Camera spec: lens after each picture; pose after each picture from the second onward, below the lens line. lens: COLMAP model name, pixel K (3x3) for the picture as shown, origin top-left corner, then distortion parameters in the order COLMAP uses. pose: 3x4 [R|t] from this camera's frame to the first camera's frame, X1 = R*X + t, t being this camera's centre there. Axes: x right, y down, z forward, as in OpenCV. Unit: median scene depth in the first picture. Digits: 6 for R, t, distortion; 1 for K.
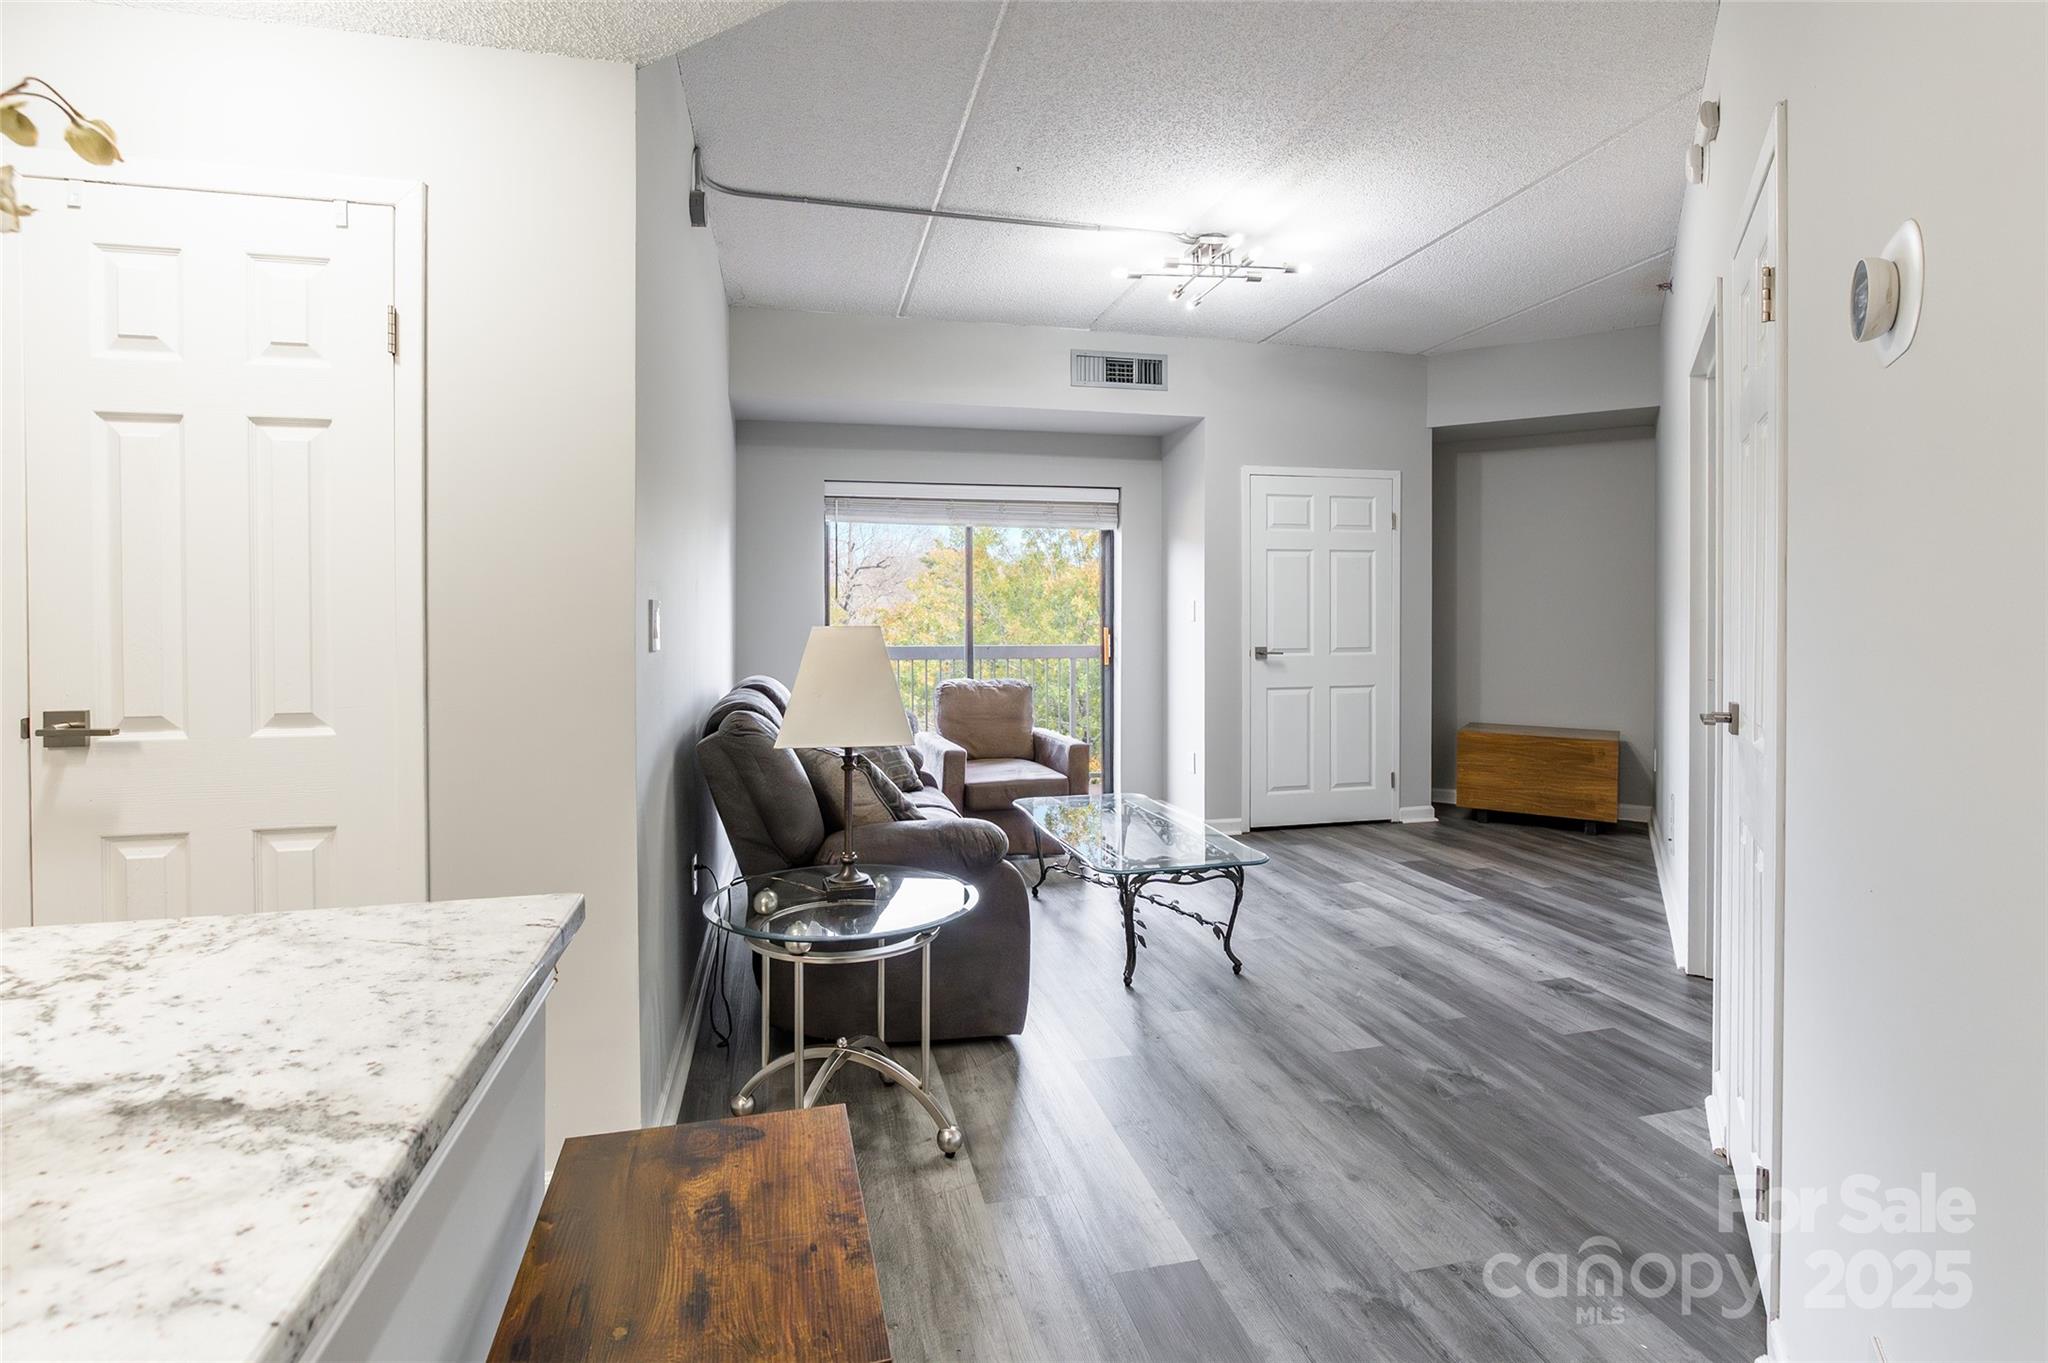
lens RADIAL K [[935.3, 0, 1021.4], [0, 935.3, 605.4], [0, 0, 1]] dist [-0.000920, 0.000006]
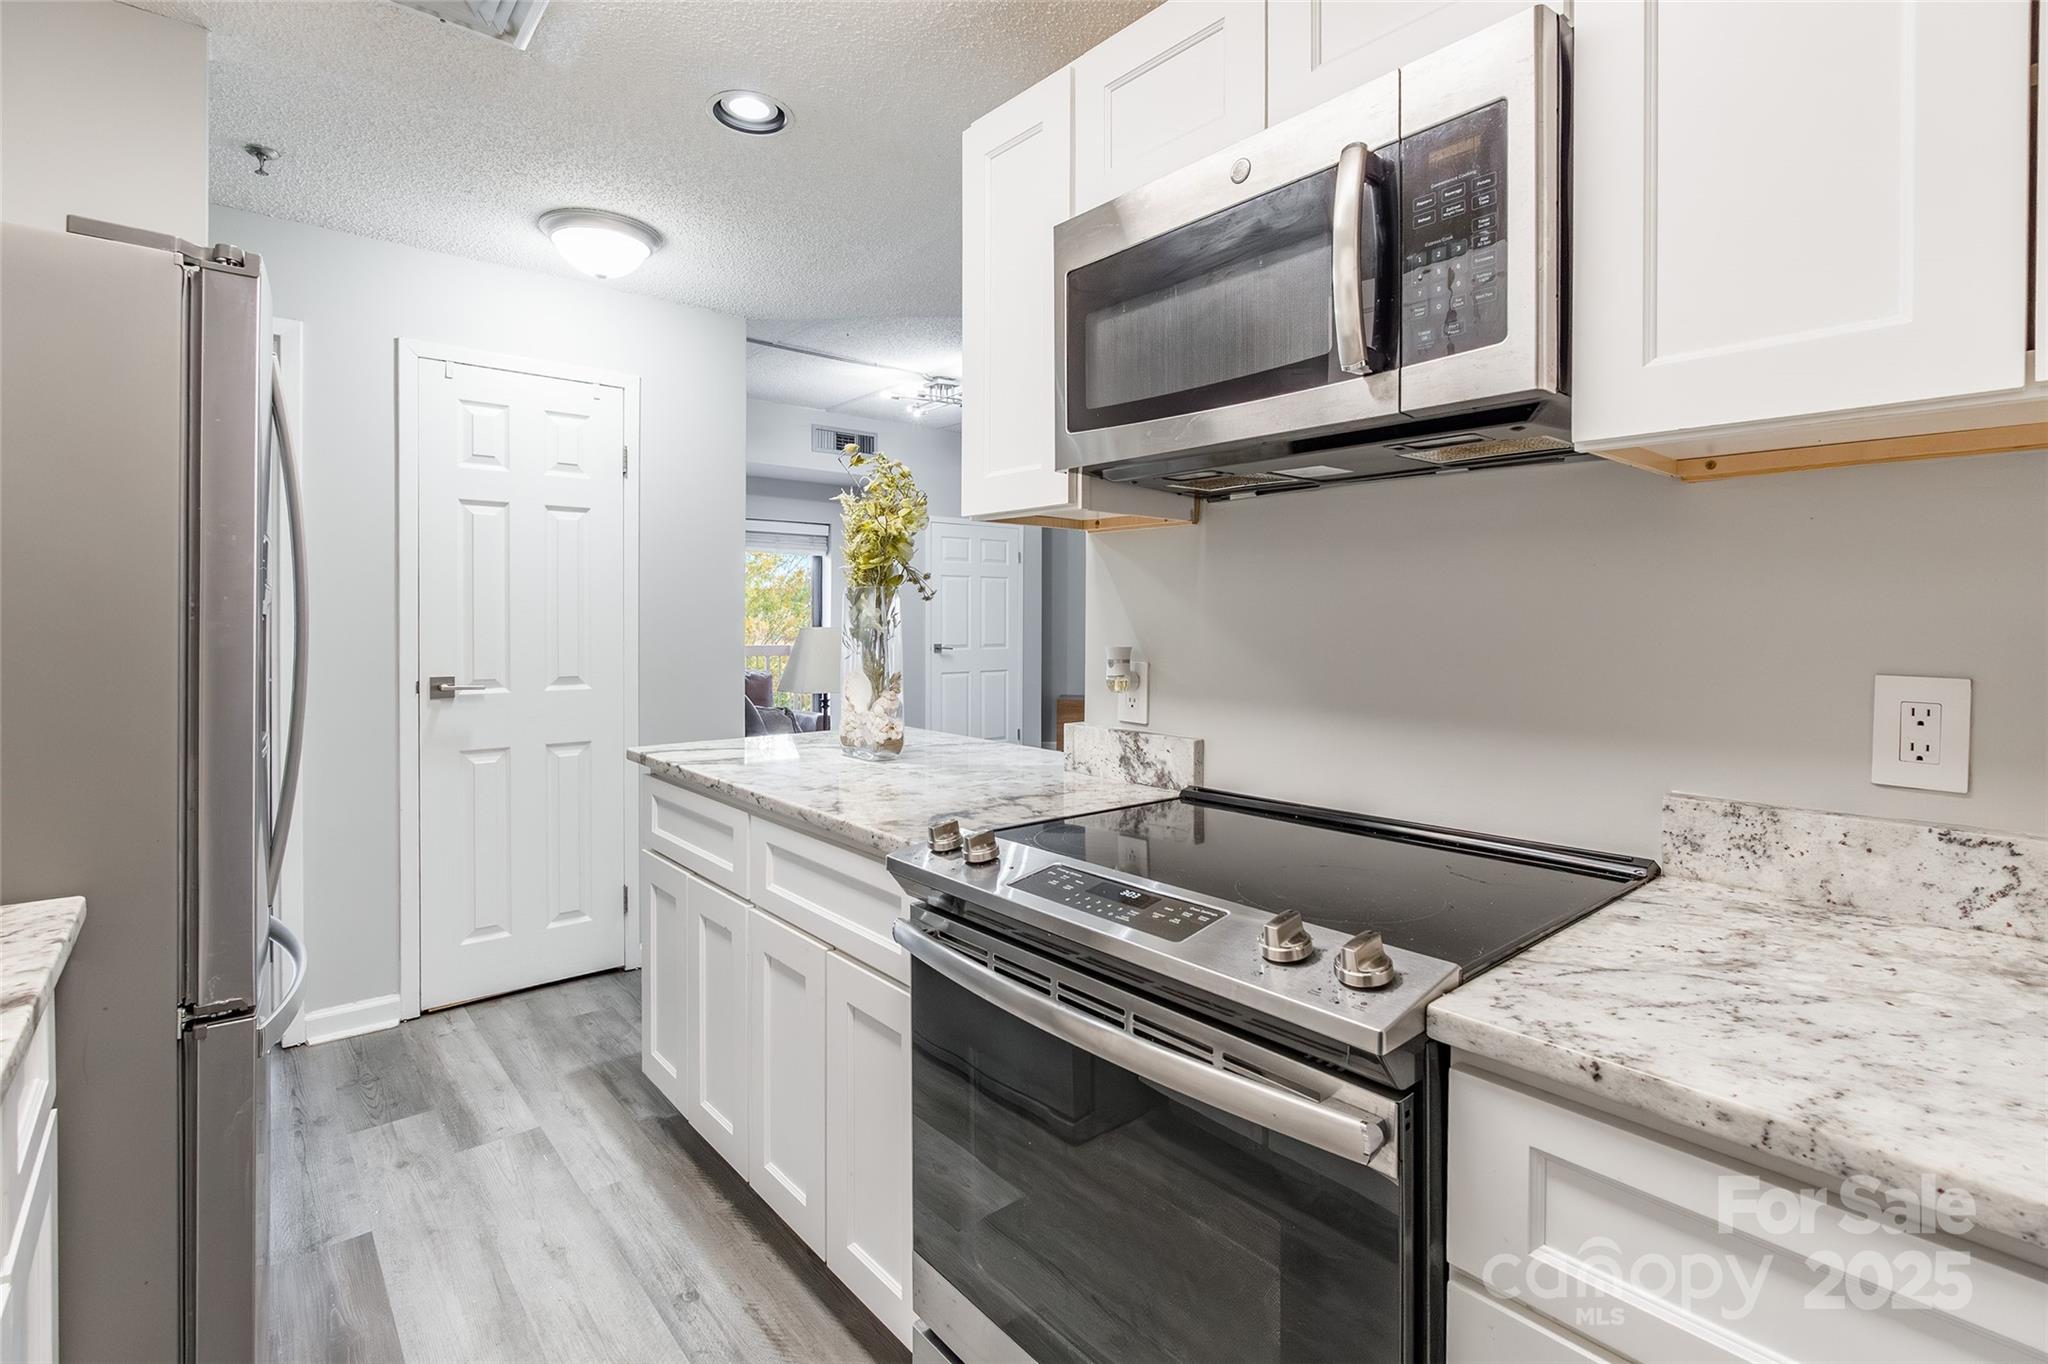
lens RADIAL K [[935.3, 0, 1021.4], [0, 935.3, 605.9], [0, 0, 1]] dist [-0.000920, 0.000006]
pose [[0.887011, 0.009243, 0.461655, -0.832404], [-0.006159, 0.999948, -0.008187, -0.006857], [-0.461707, 0.004419, 0.887022, -0.926059]]
